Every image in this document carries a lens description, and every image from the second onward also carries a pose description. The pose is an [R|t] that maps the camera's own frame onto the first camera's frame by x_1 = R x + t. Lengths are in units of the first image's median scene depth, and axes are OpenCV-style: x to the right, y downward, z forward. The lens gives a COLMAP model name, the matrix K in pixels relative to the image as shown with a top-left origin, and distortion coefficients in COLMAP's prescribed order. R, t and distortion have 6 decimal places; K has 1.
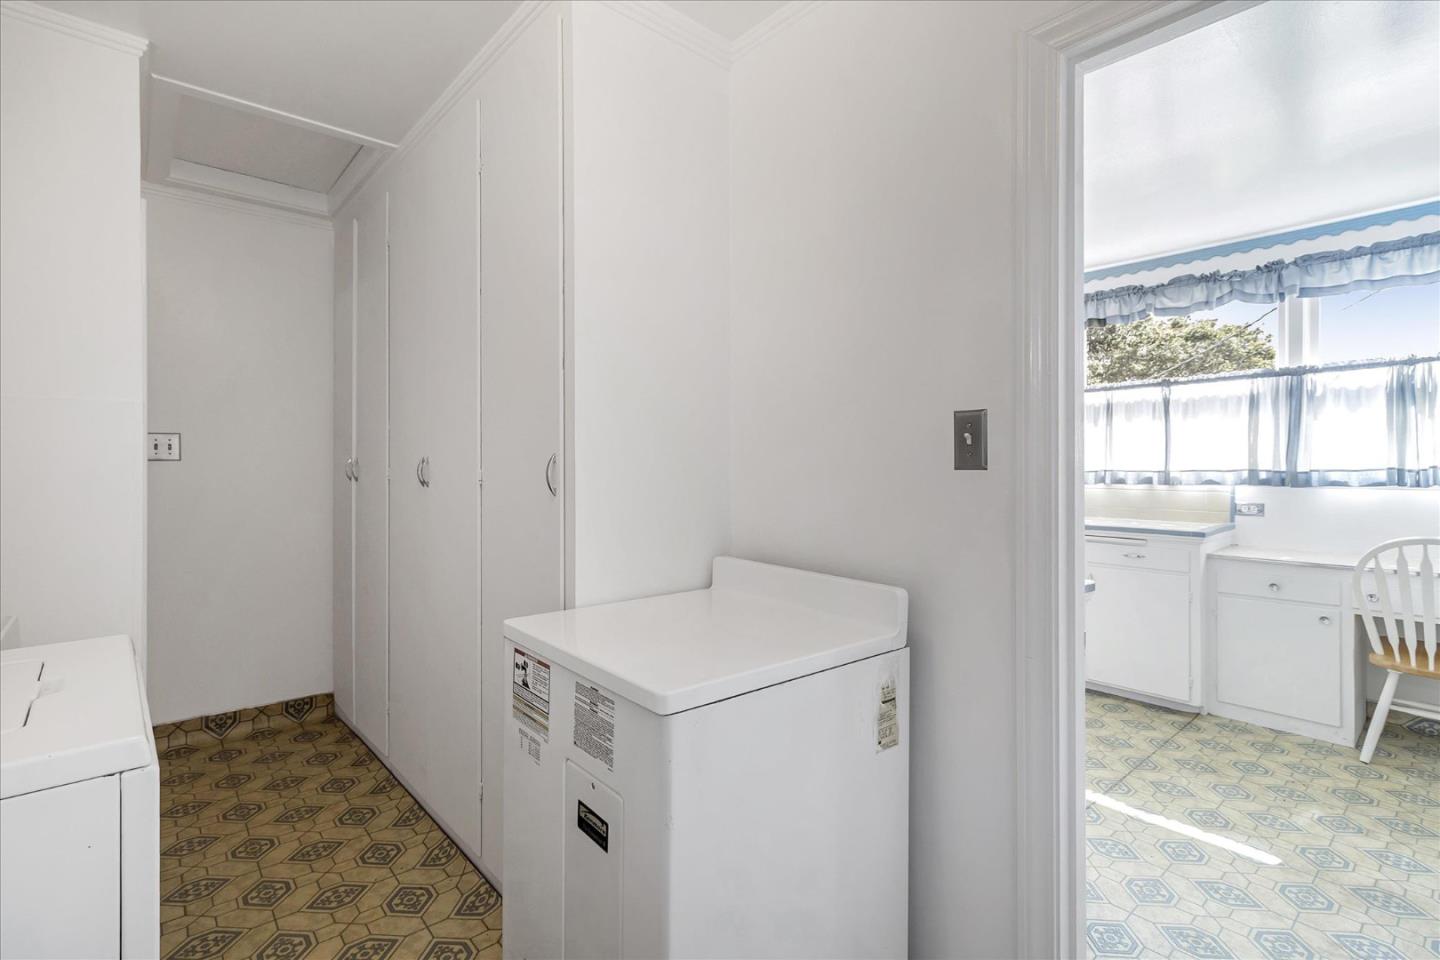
lens RADIAL K [[681.1, 0, 721.7], [0, 681.1, 462.4], [0, 0, 1]] dist [0.017786, -0.001455]
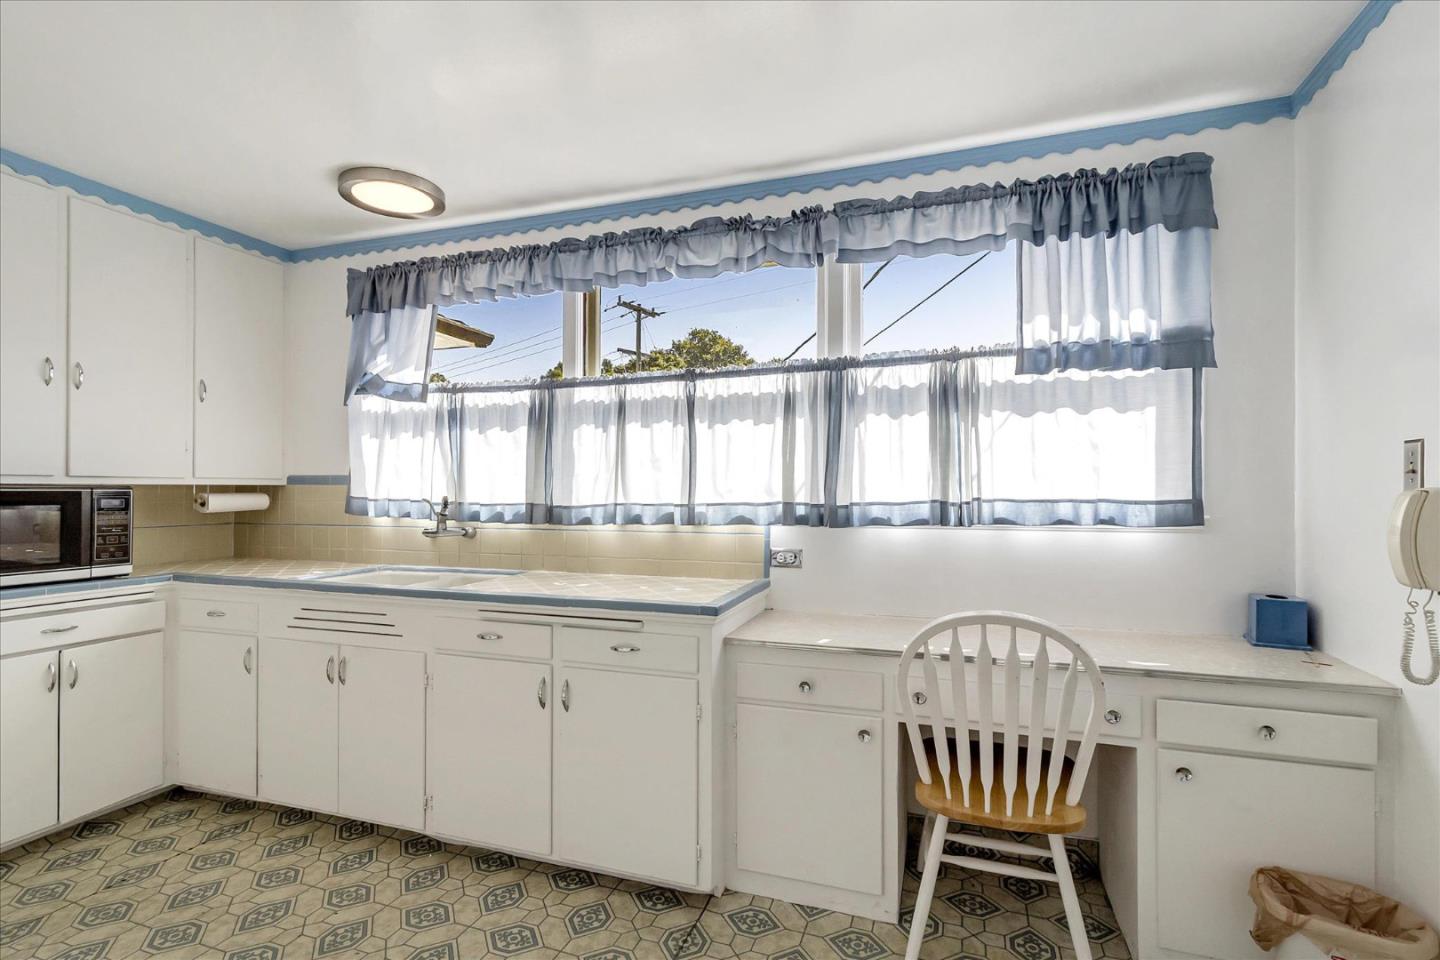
lens RADIAL K [[681.1, 0, 720.9], [0, 681.1, 483.3], [0, 0, 1]] dist [0.017786, -0.001455]
pose [[0.876982, 0.008467, 0.480448, 0.391146], [-0.003039, 0.999922, -0.012075, -0.000331], [-0.480513, 0.009129, 0.876940, 0.439402]]
